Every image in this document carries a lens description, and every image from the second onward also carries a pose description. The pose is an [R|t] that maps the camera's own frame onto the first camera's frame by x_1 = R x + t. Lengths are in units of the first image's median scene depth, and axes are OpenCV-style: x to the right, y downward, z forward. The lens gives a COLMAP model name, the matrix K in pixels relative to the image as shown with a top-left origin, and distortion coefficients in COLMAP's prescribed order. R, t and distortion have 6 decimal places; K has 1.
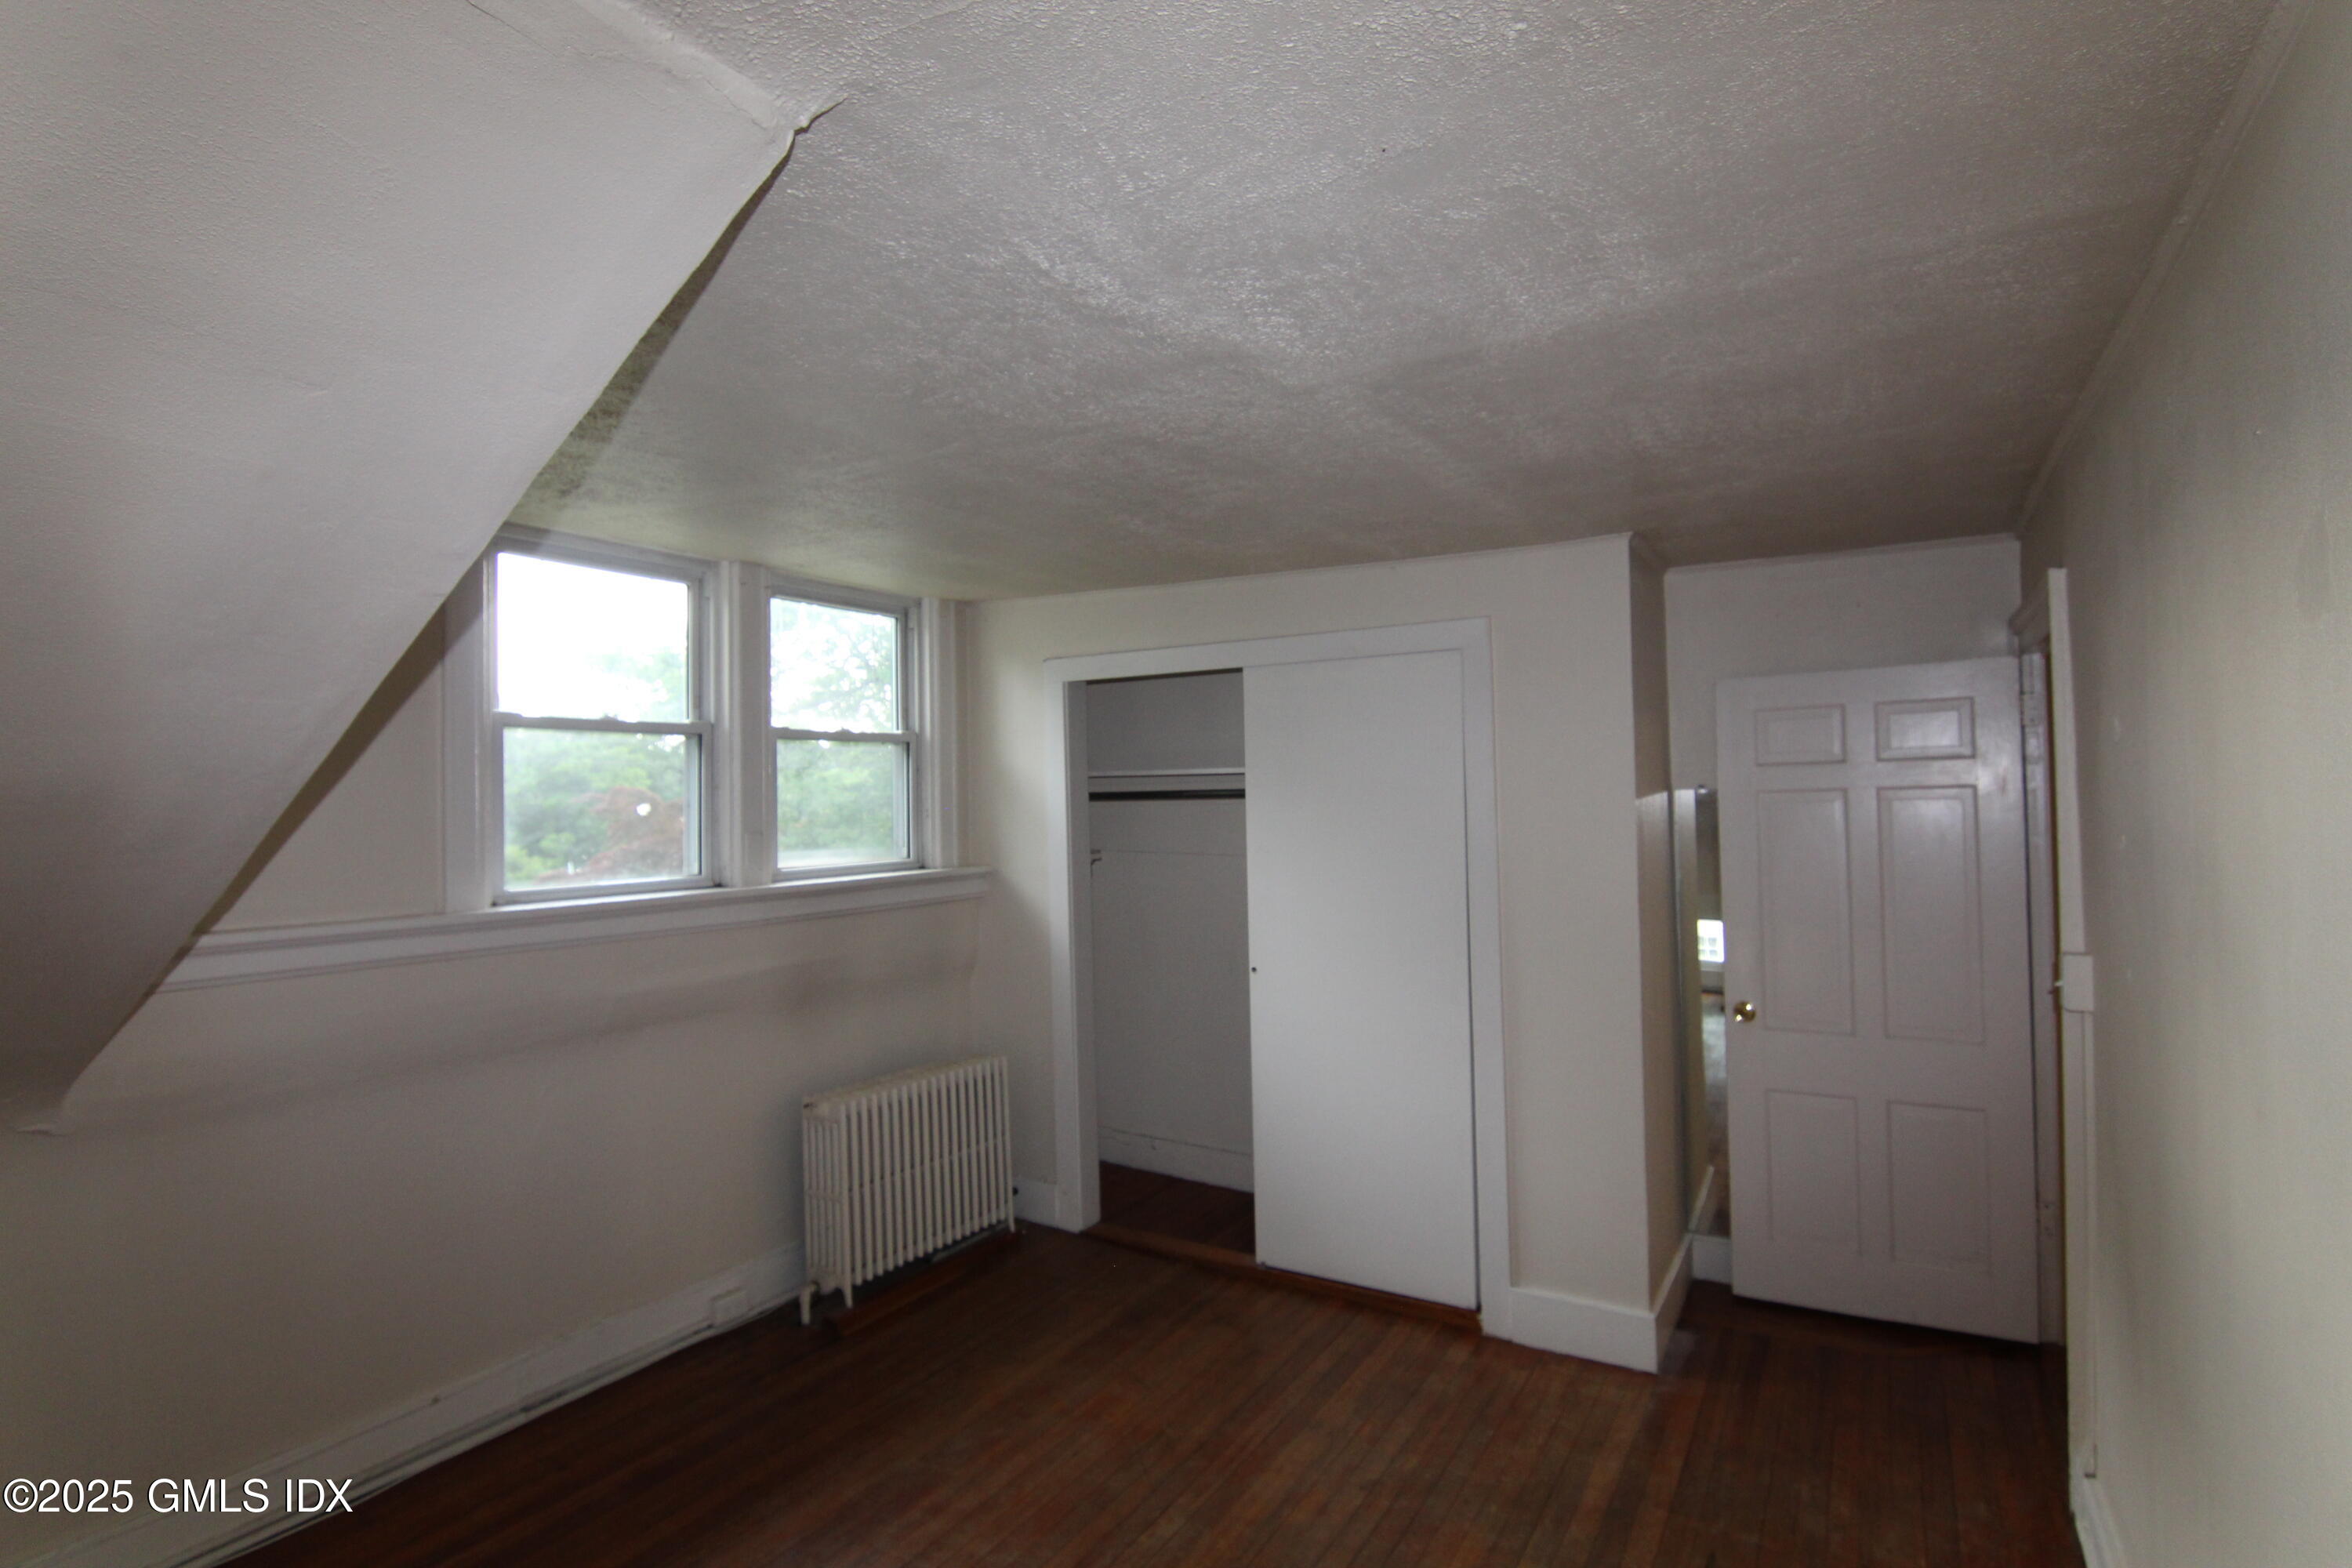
lens RADIAL K [[1192.8, 0, 1176.0], [0, 1192.8, 784.0], [0, 0, 1]] dist [-0.002964, -0.000179]
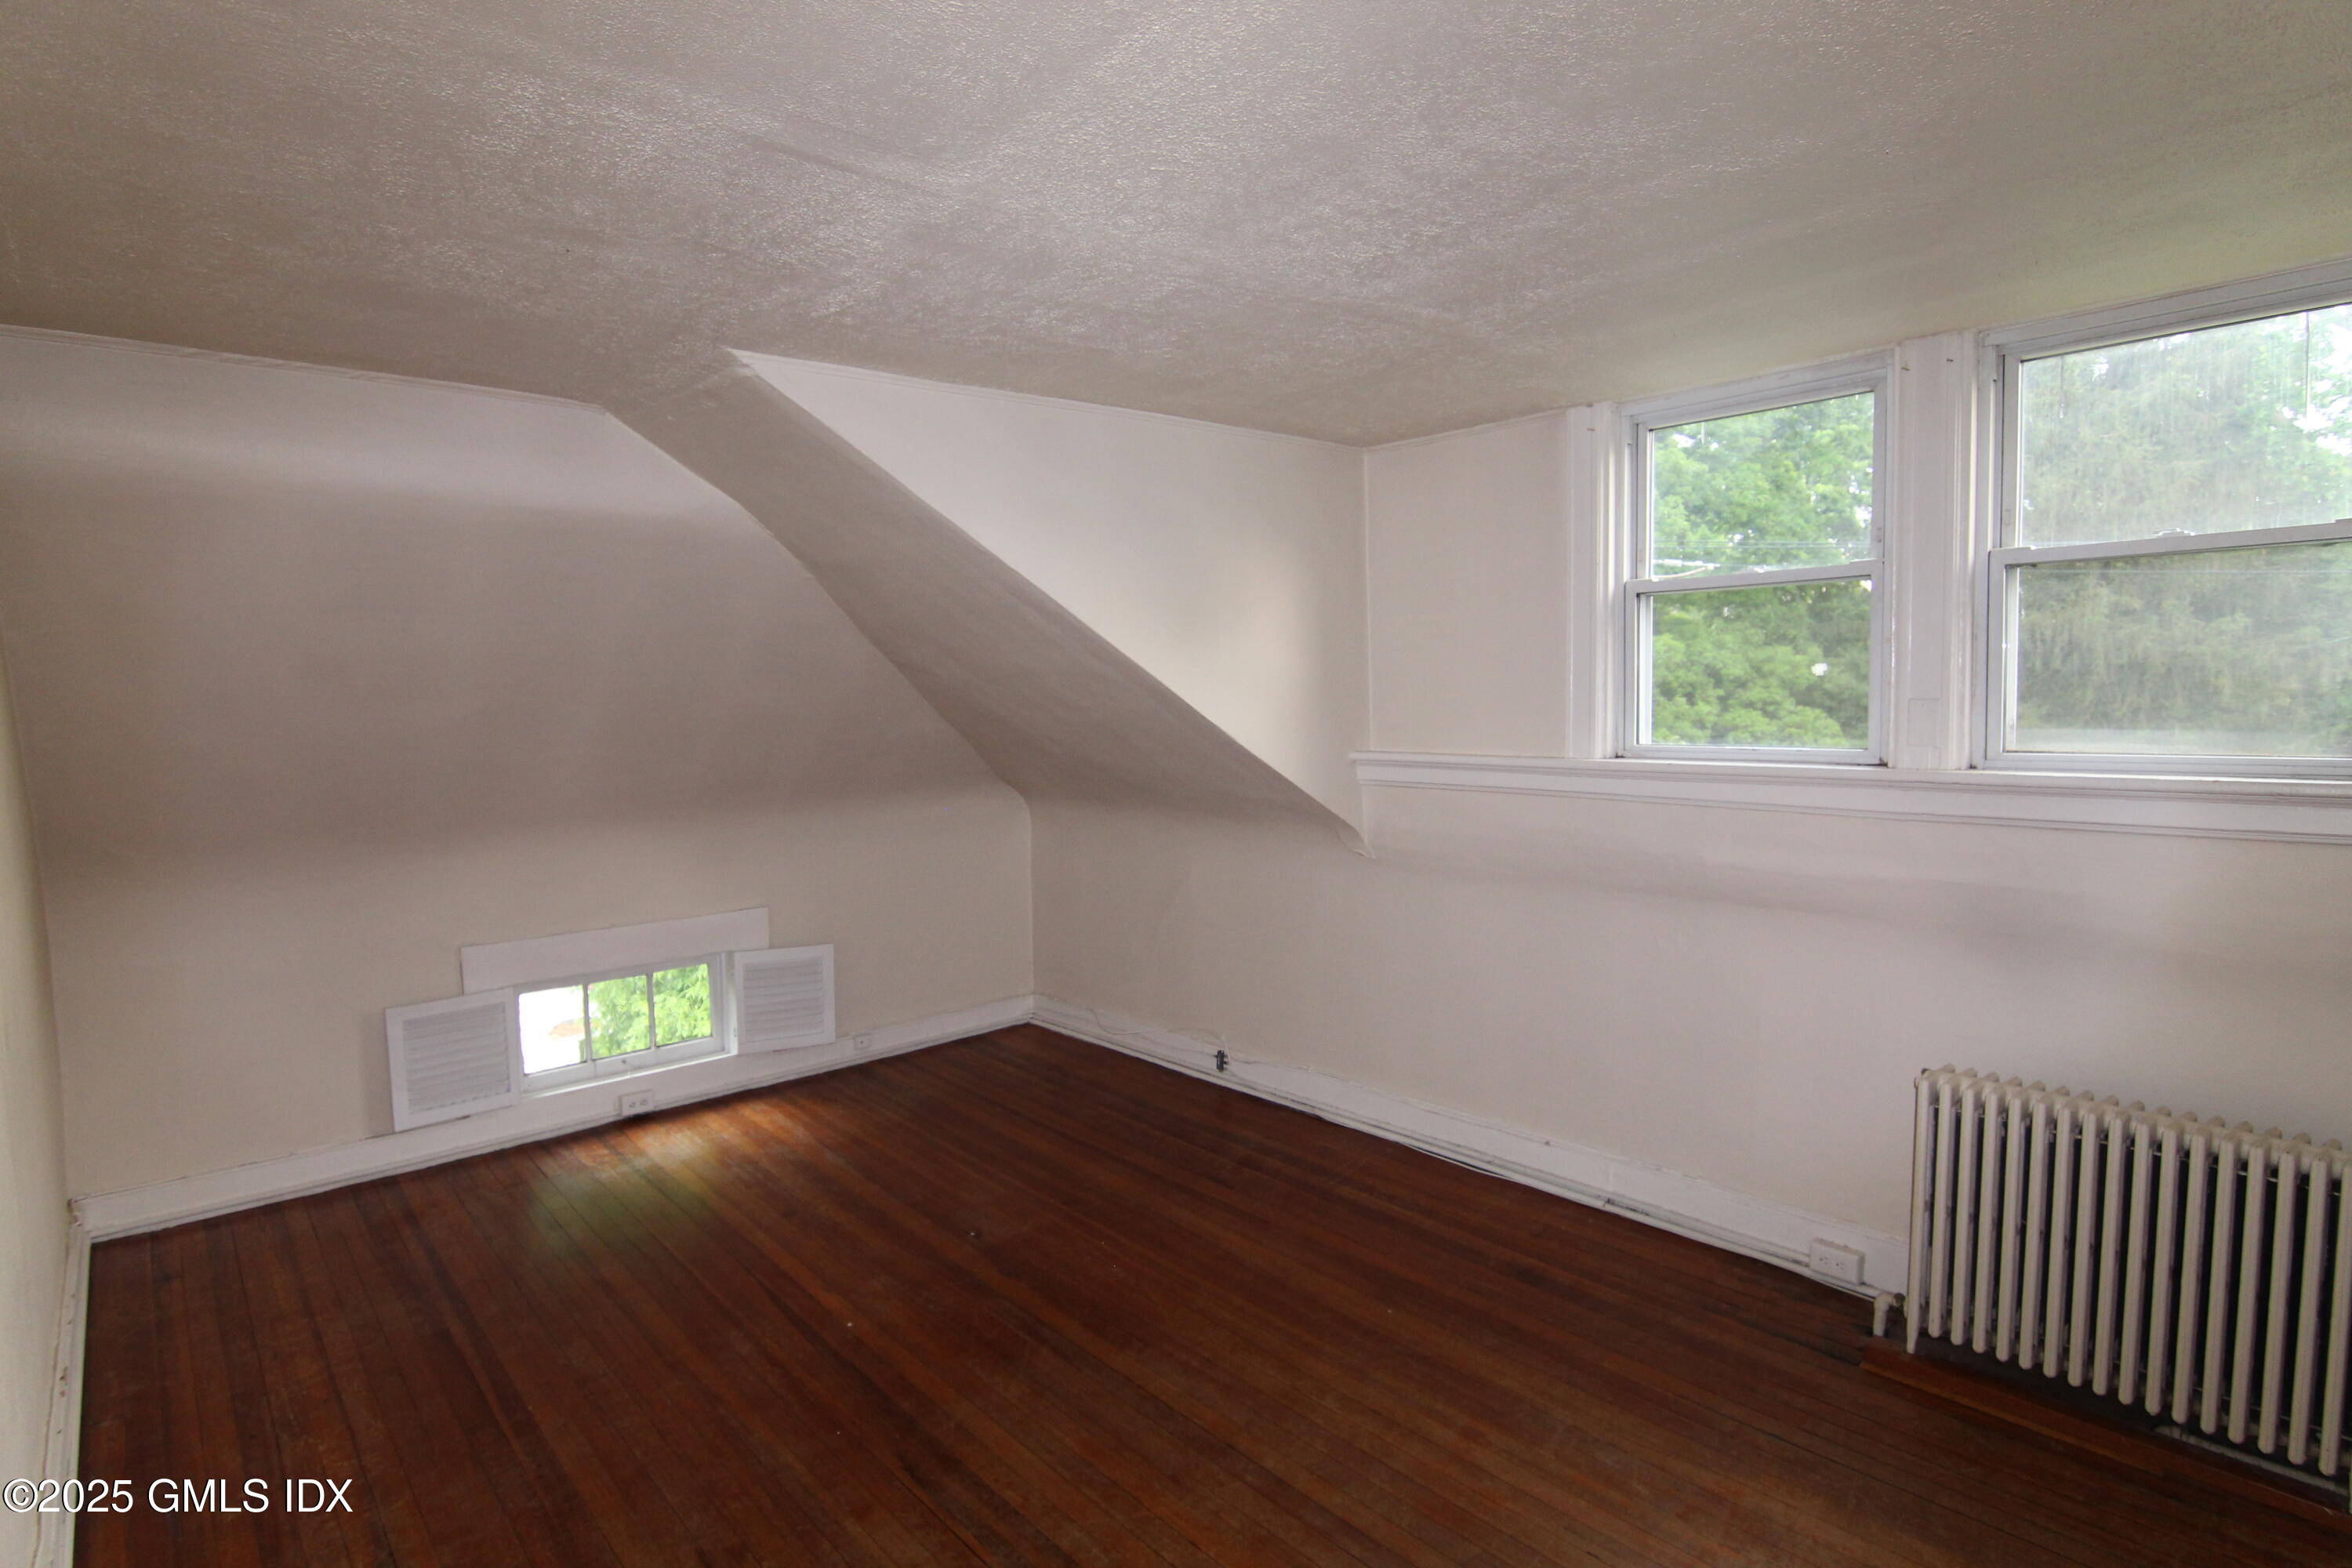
lens RADIAL K [[1192.8, 0, 1176.0], [0, 1192.8, 784.0], [0, 0, 1]] dist [-0.002964, -0.000179]
pose [[-0.286670, 0.090582, -0.953738, 0.626172], [0.030667, 0.995878, 0.085367, 0.018887], [0.957538, -0.004776, -0.288266, 0.940095]]
